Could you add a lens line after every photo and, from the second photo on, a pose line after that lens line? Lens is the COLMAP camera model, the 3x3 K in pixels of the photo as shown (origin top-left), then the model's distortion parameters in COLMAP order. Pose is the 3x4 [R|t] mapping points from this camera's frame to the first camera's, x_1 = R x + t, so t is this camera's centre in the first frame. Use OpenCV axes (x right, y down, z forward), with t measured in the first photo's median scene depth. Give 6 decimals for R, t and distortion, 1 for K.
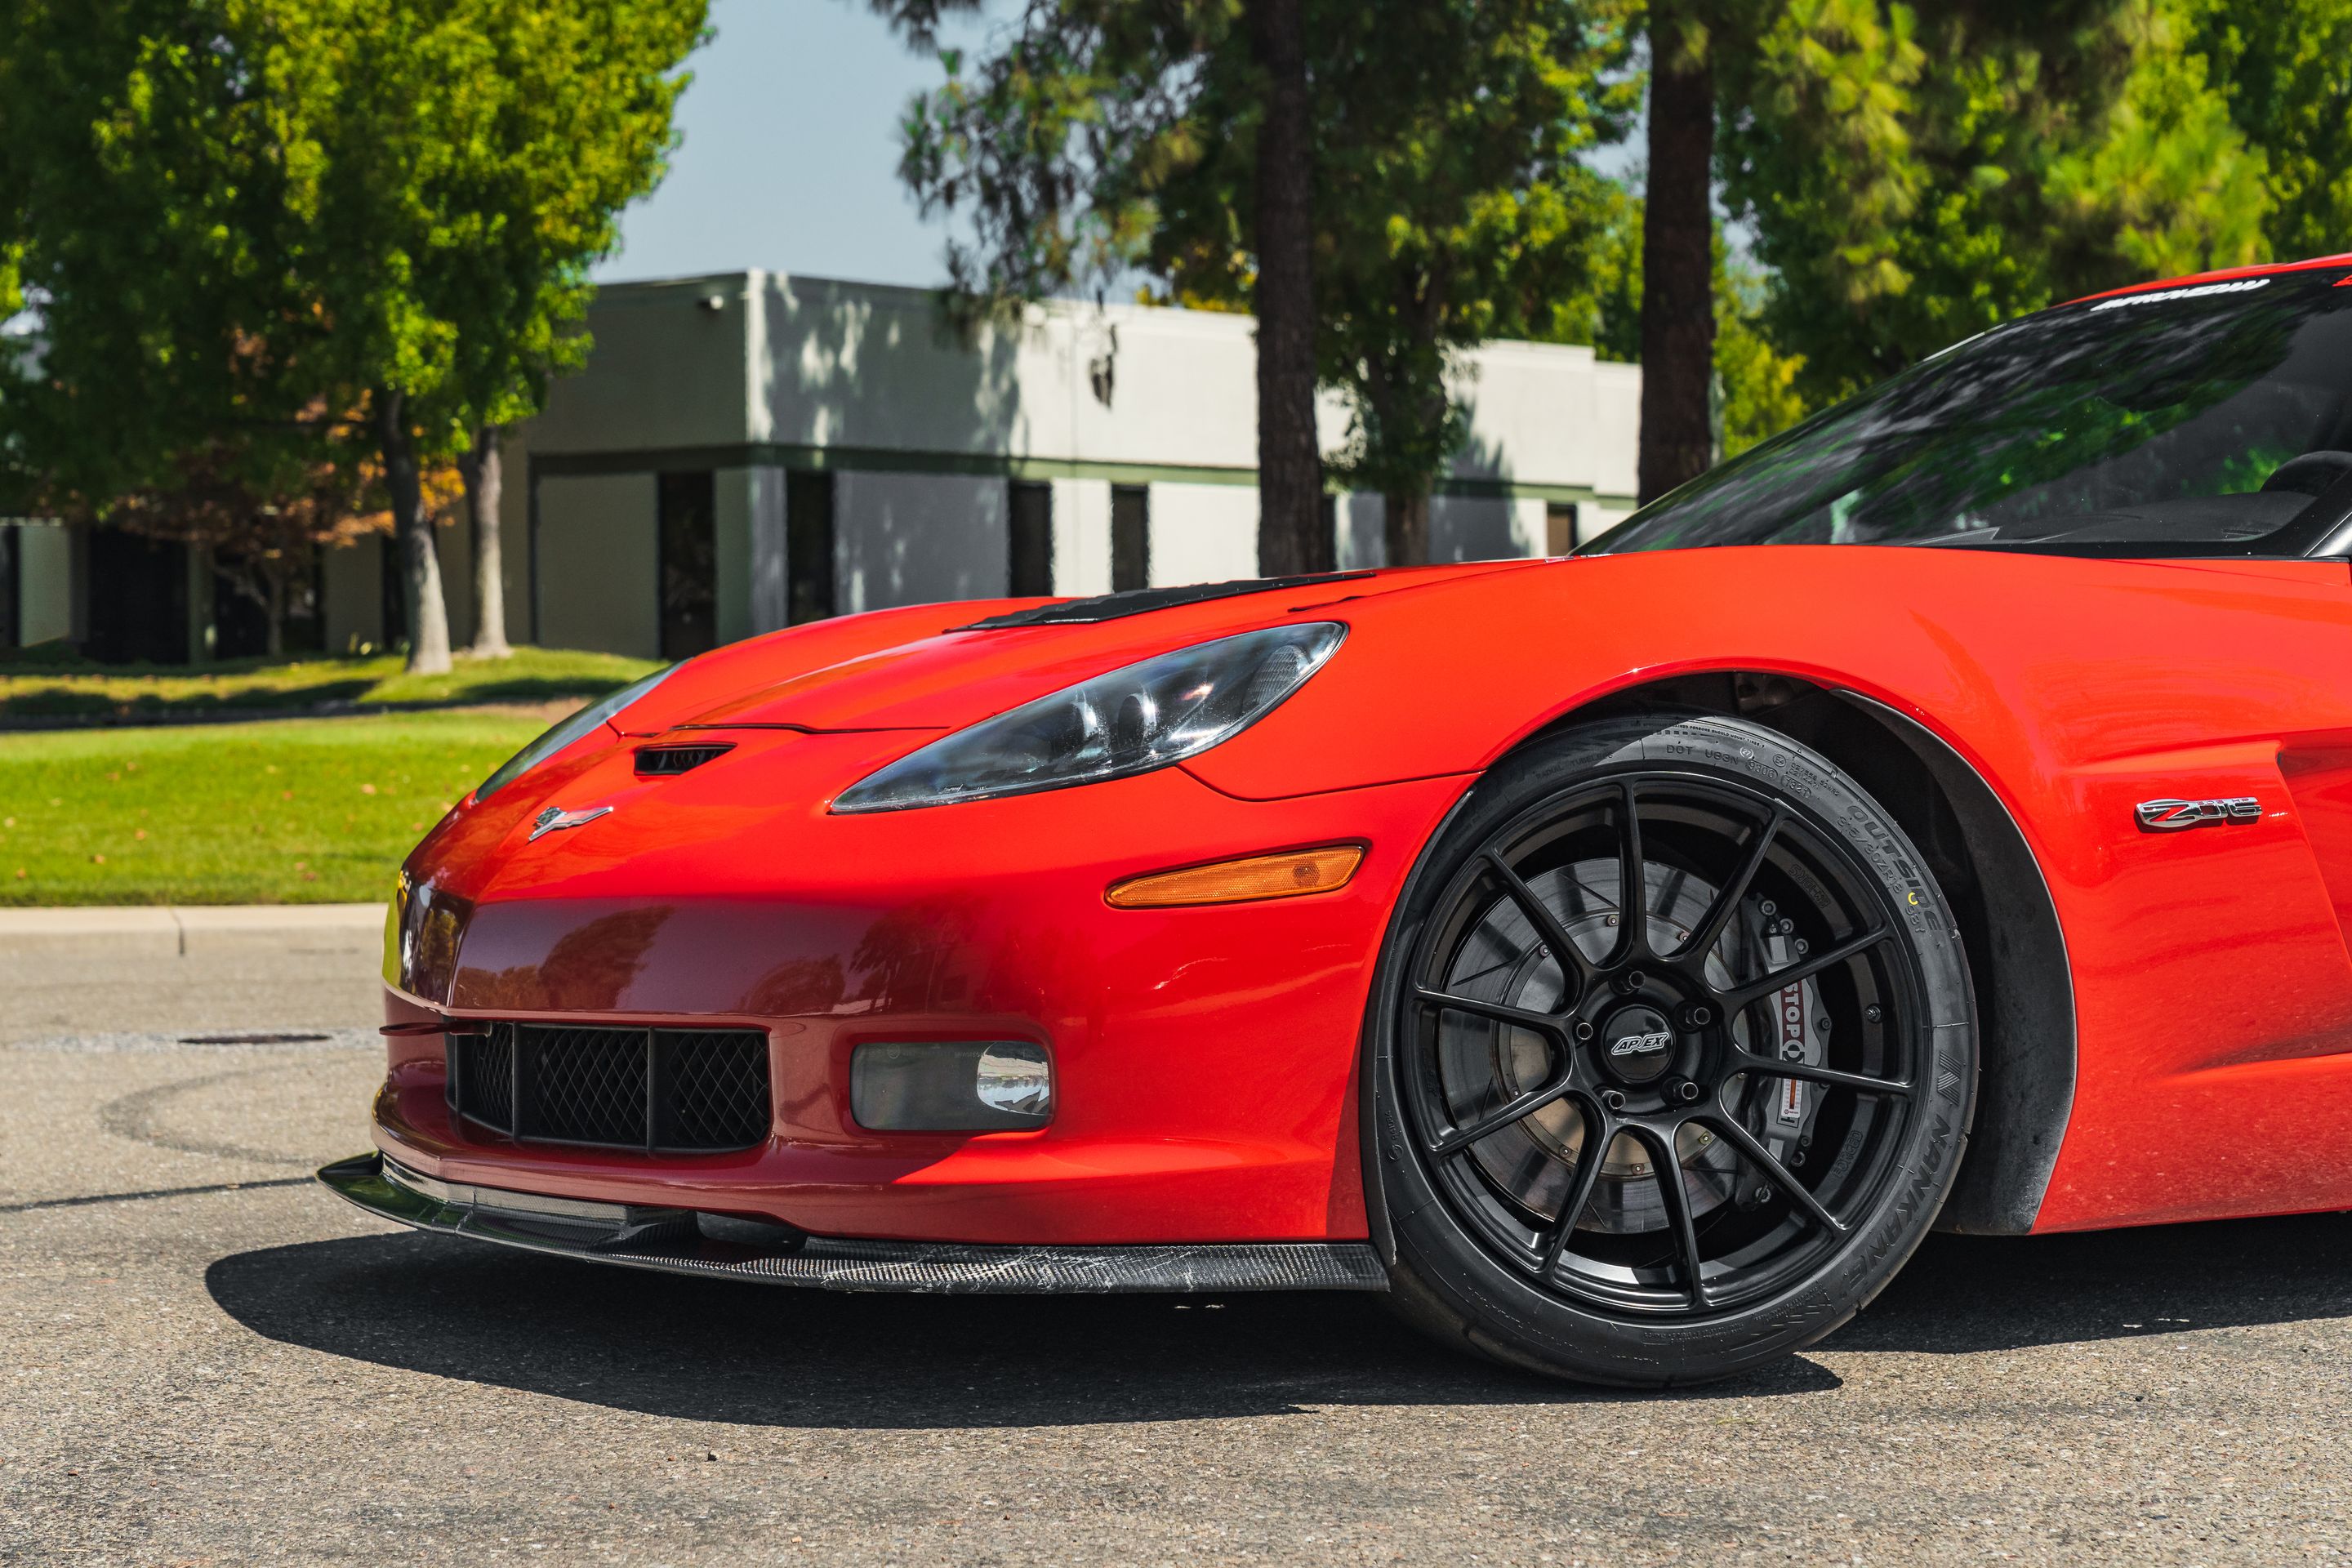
lens RADIAL K [[5209.4, 0, 1157.2], [0, 5209.4, 796.1], [0, 0, 1]] dist [0.124475, 0.000000]
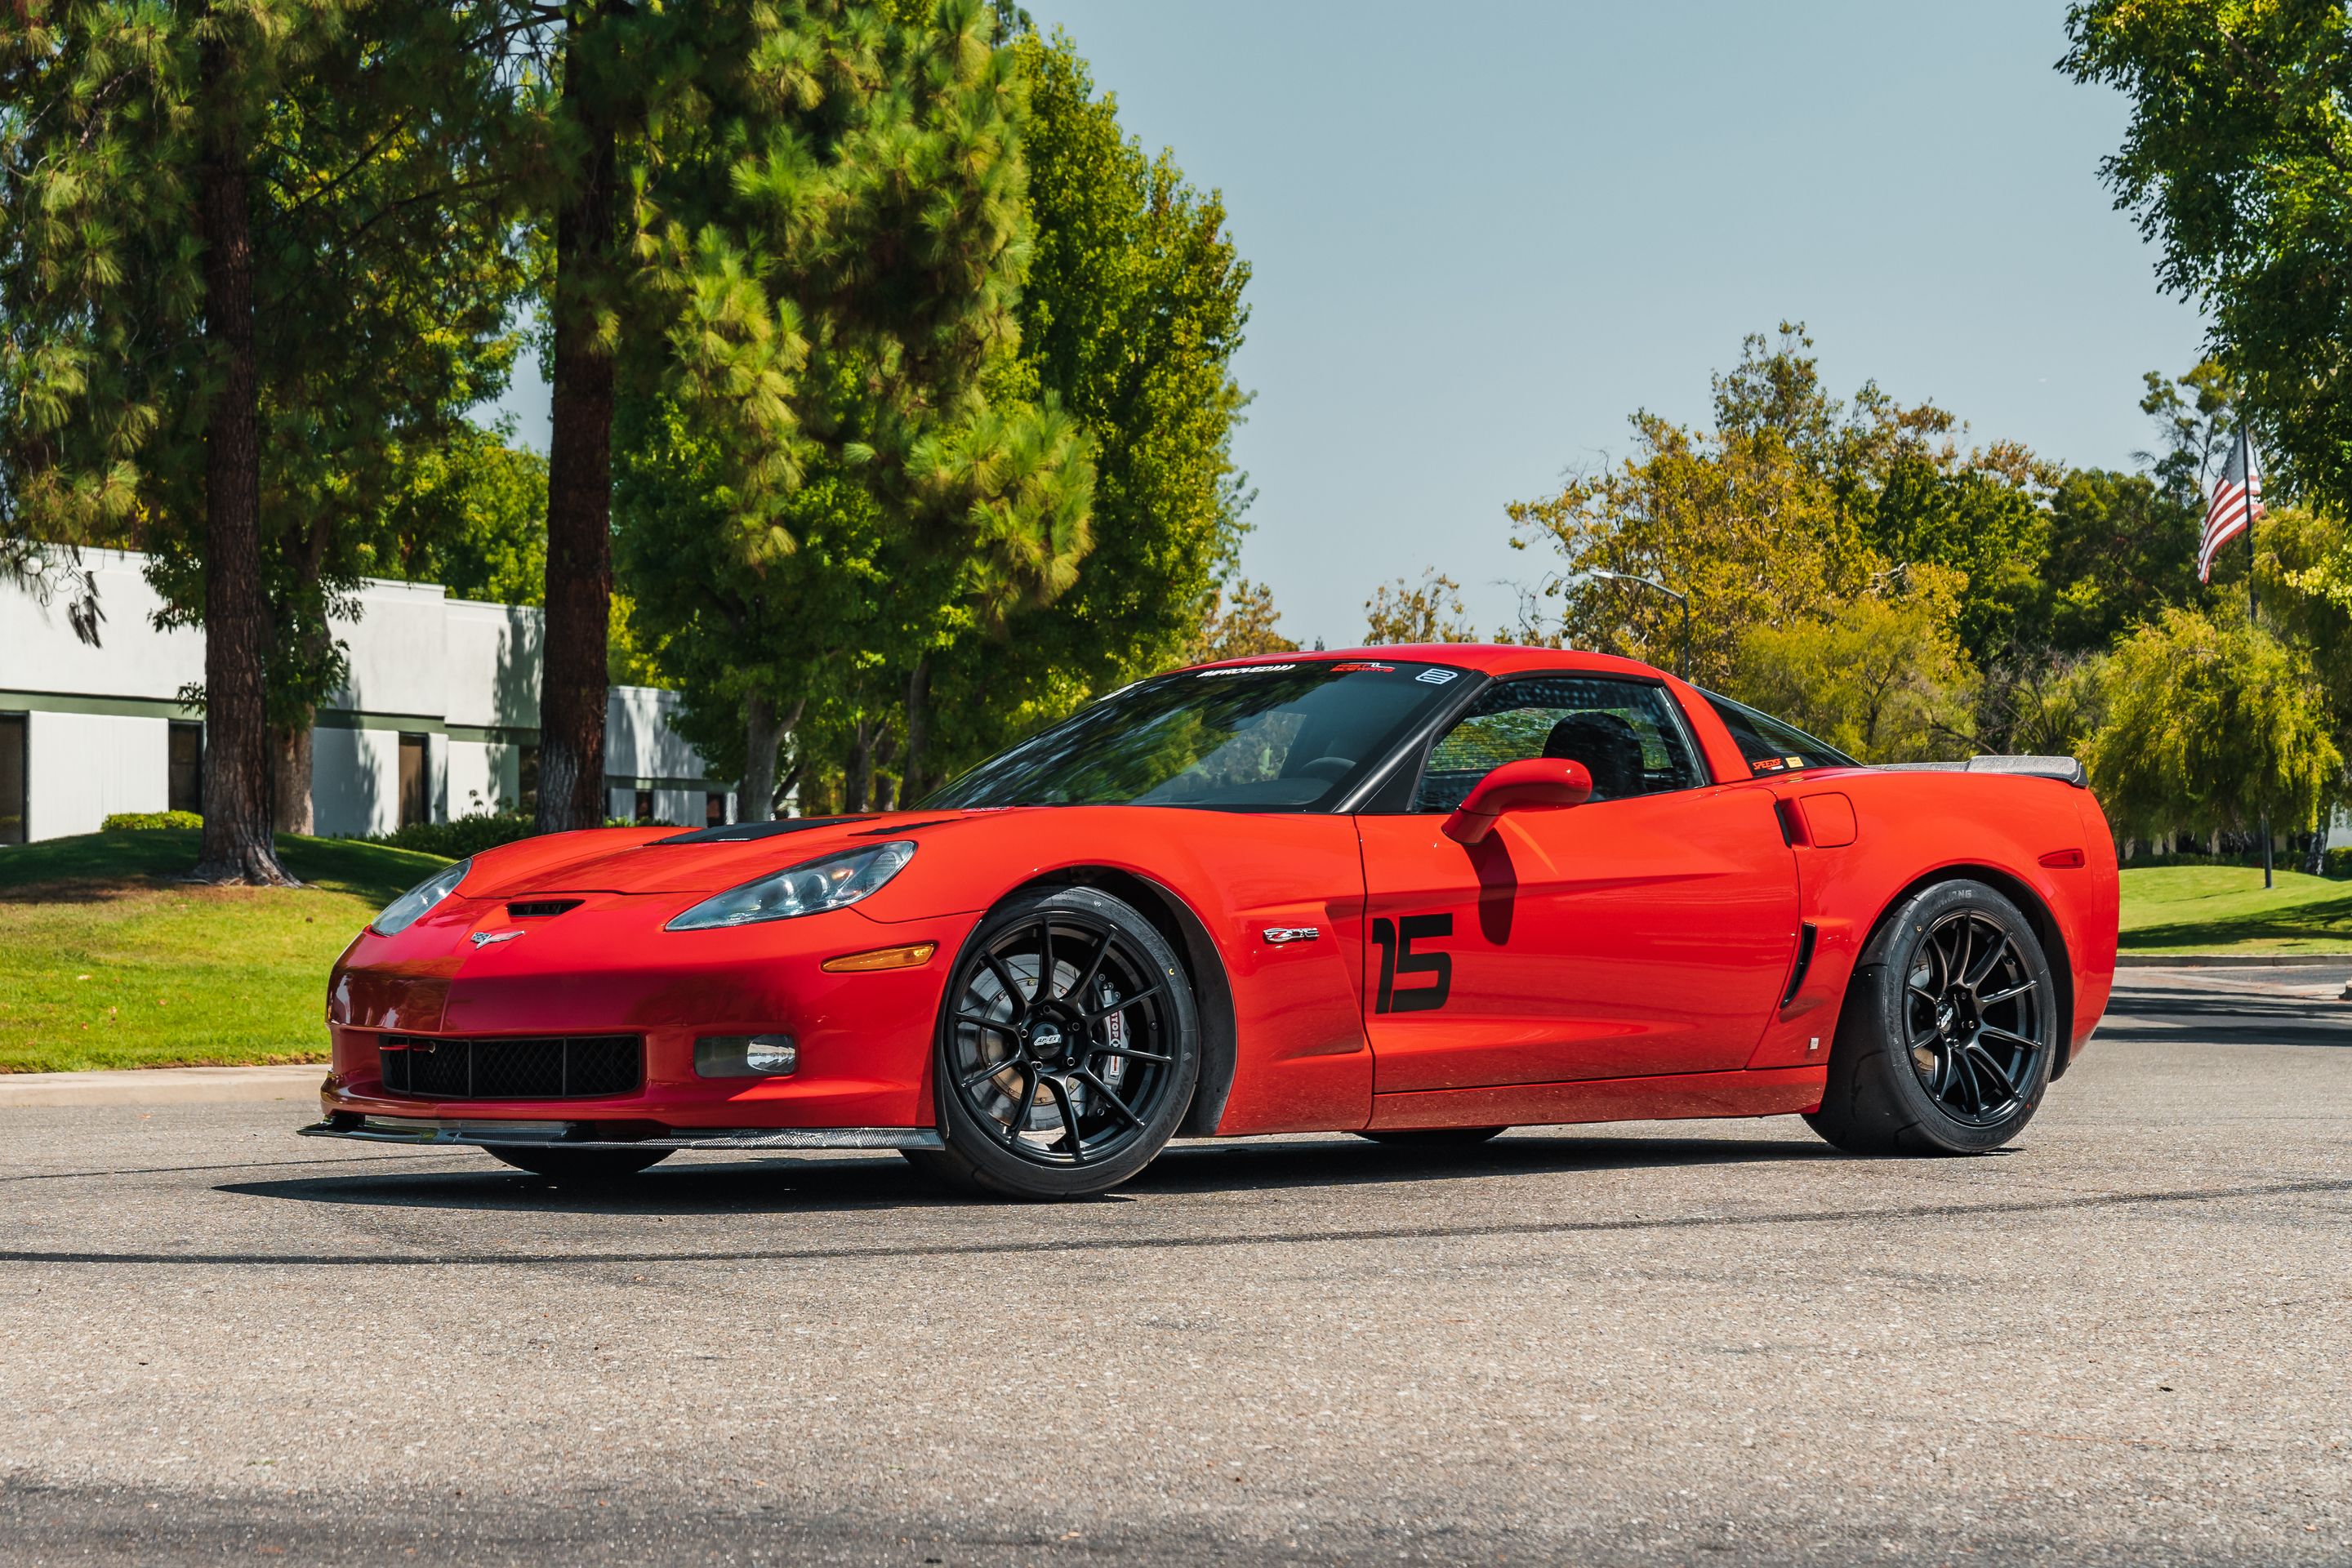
lens RADIAL K [[5209.4, 0, 1180.1], [0, 5209.4, 783.8], [0, 0, 1]] dist [0.124475, 0.000000]
pose [[0.973237, 0.010634, 0.229556, -0.032994], [0.000037, 0.998922, -0.046429, 0.003998], [-0.229802, 0.045195, 0.972187, -0.104198]]
